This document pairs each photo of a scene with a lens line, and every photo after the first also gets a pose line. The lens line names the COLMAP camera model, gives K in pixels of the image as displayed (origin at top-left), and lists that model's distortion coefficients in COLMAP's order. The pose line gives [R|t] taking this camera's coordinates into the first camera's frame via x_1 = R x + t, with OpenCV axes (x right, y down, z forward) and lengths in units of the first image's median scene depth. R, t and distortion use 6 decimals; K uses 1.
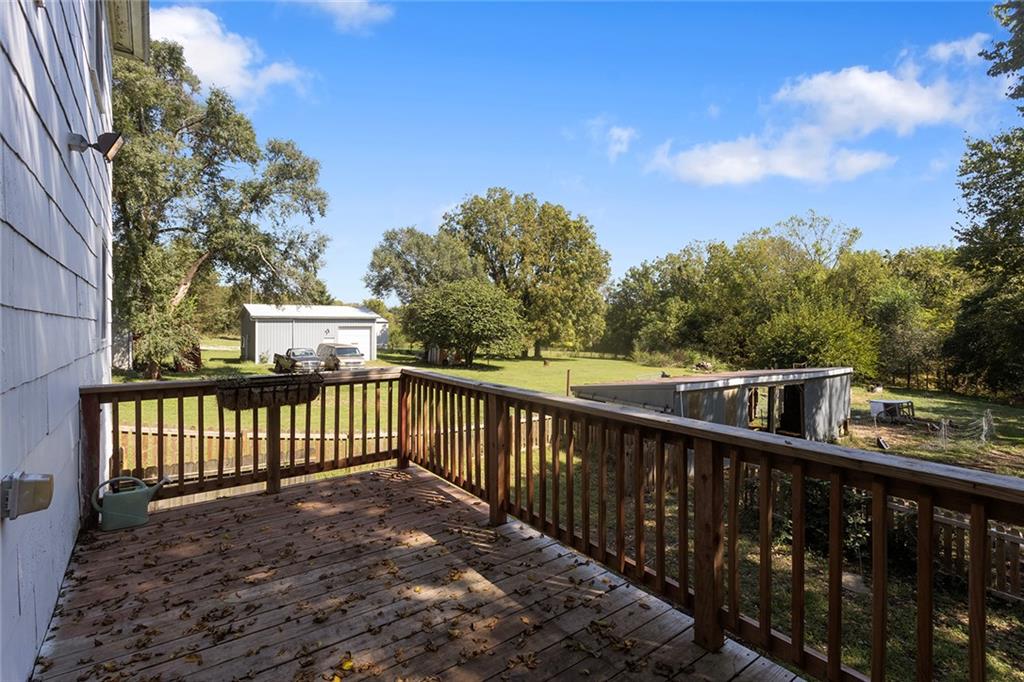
lens RADIAL K [[500.4, 0, 512.0], [0, 500.4, 341.0], [0, 0, 1]] dist [-0.001695, 0.030161]
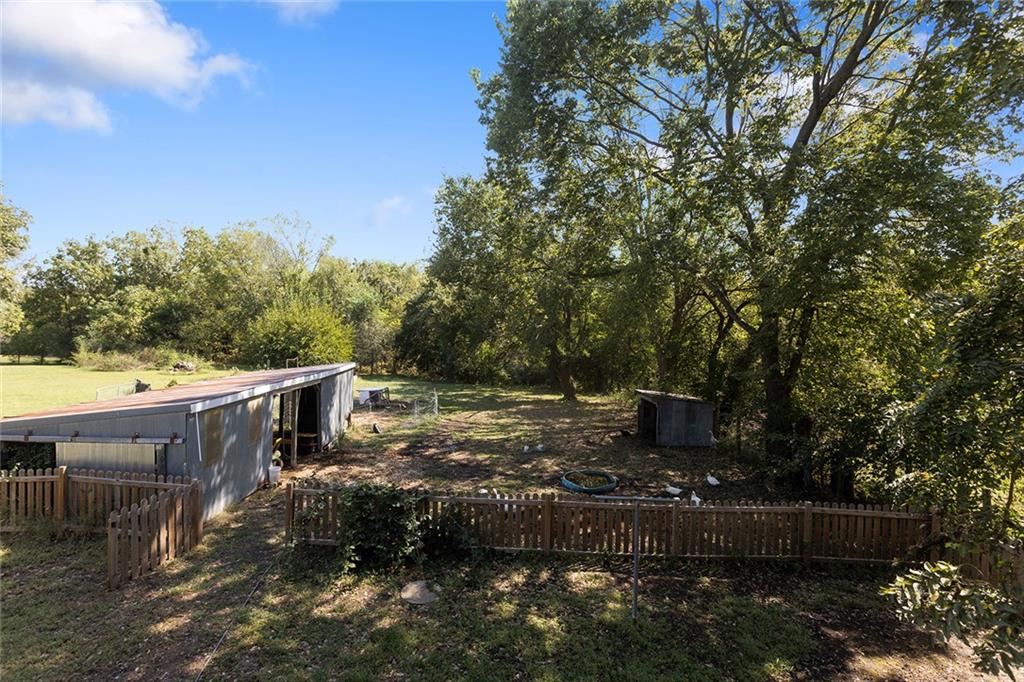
lens RADIAL K [[488.9, 0, 512.9], [0, 488.9, 336.4], [0, 0, 1]] dist [-0.000128, 0.001237]
pose [[0.559592, -0.011859, 0.828683, 0.000804], [0.010096, 0.999921, 0.007492, -0.003072], [-0.828707, 0.004174, 0.559668, 0.056770]]
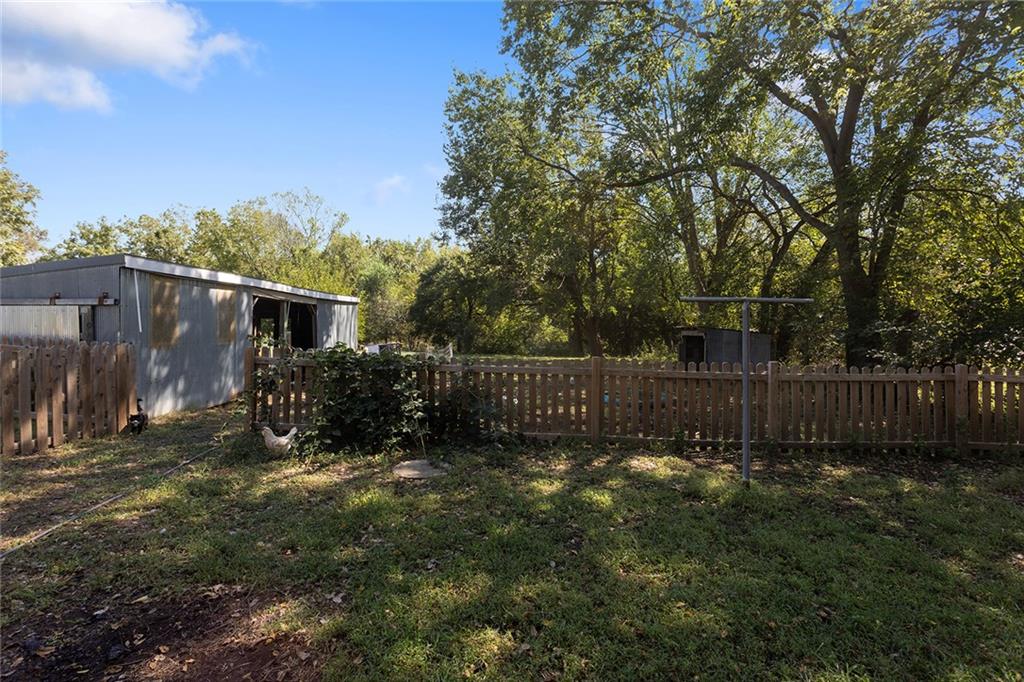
lens RADIAL K [[486.3, 0, 514.1], [0, 486.3, 334.7], [0, 0, 1]] dist [0.003695, 0.000163]
pose [[0.586830, -0.011876, 0.809623, 0.042666], [0.026004, 0.999653, -0.004185, 0.057905], [-0.809293, 0.023509, 0.586935, 0.091885]]
